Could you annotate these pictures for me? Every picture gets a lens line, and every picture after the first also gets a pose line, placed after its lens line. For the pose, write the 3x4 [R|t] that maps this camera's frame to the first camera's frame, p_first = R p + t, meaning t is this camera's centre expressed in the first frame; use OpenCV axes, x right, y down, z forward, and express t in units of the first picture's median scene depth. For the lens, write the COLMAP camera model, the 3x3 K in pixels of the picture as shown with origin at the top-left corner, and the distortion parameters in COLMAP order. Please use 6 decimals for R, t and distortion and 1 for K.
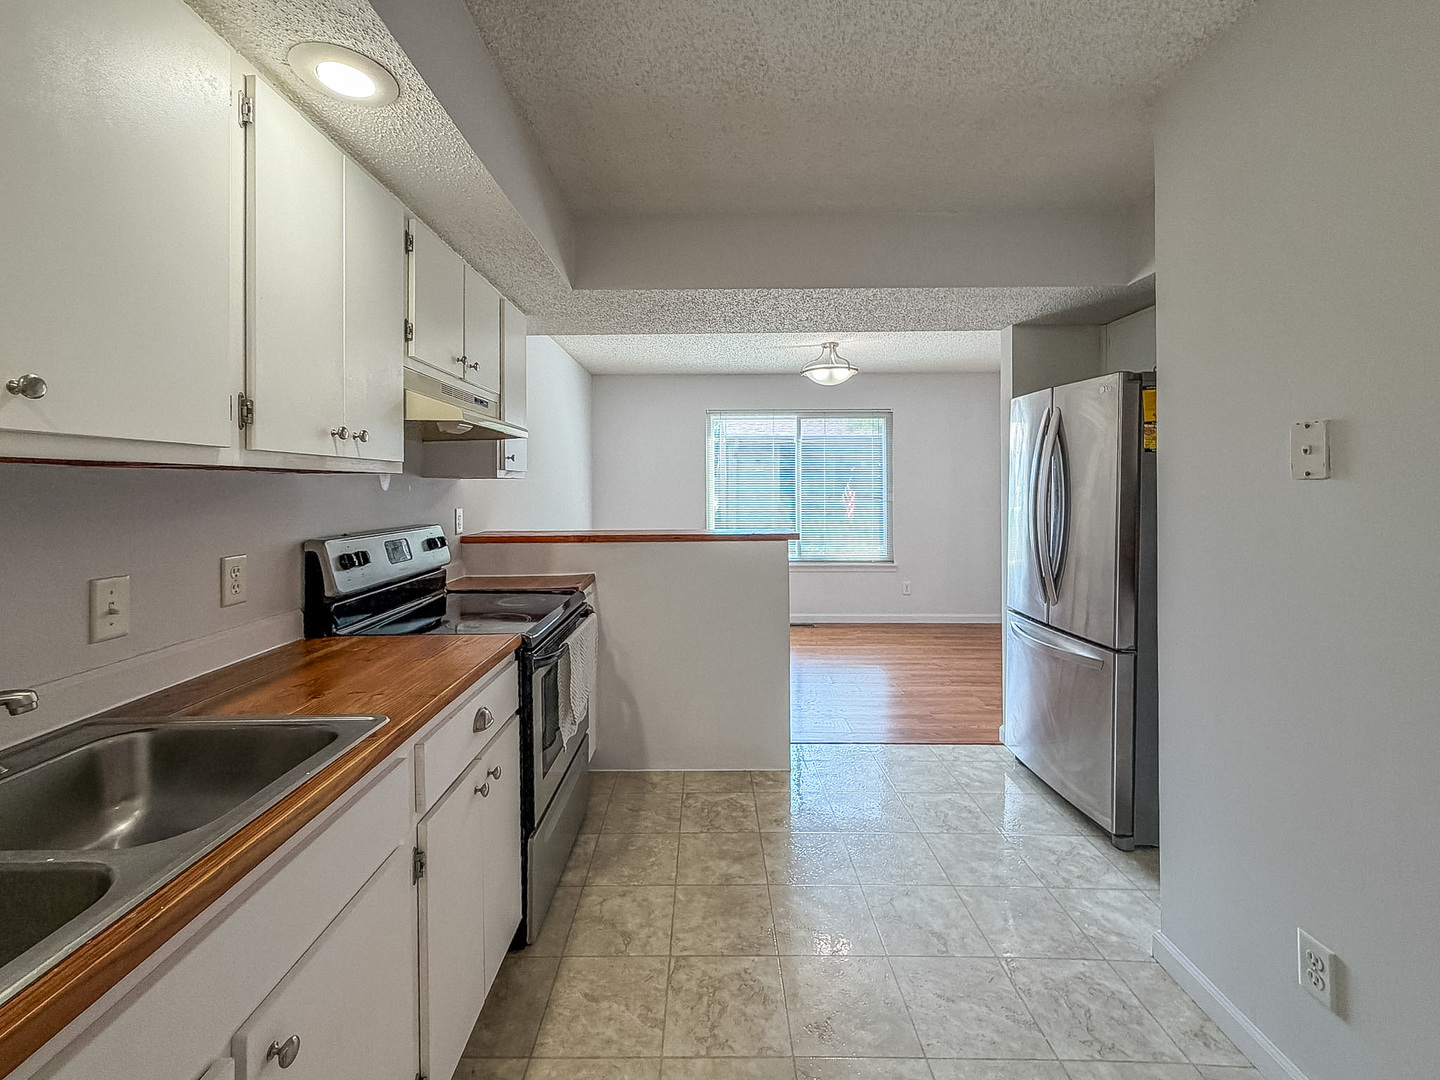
lens RADIAL K [[602.8, 0, 691.5], [0, 602.8, 522.4], [0, 0, 1]] dist [-0.000988, 0.000195]
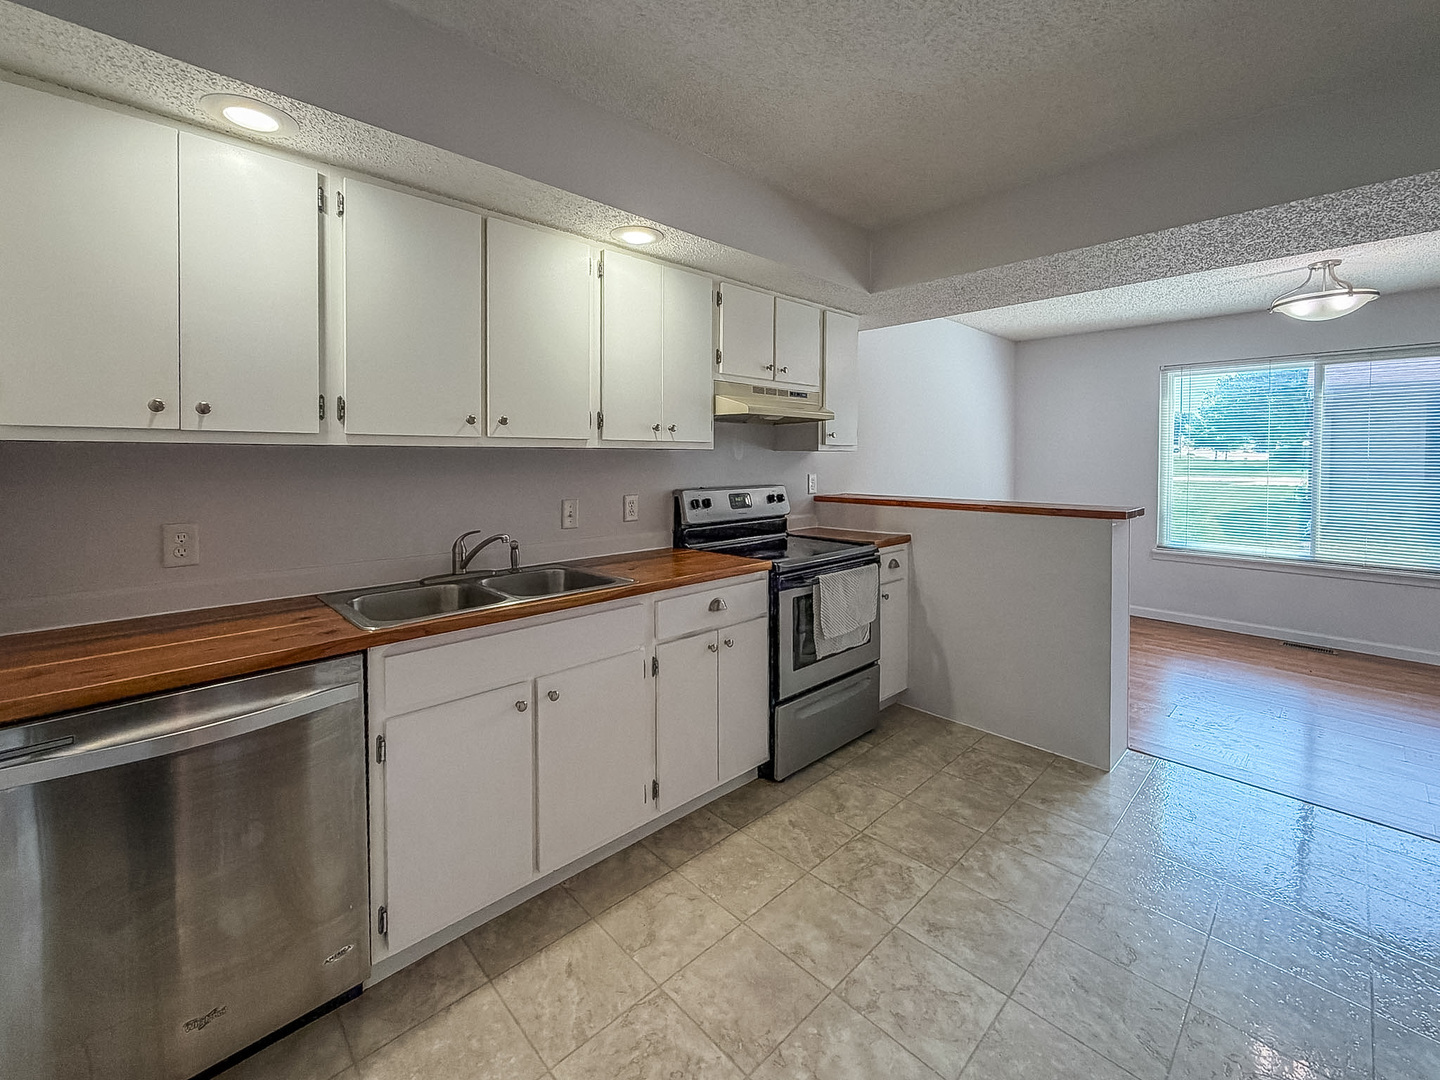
lens RADIAL K [[586.3, 0, 711.8], [0, 586.3, 526.6], [0, 0, 1]] dist [0.001233, -0.000438]
pose [[0.703744, 0.089732, -0.704764, 0.539222], [-0.045946, 0.995663, 0.080890, -0.004071], [0.708966, -0.024545, 0.704815, -0.073287]]
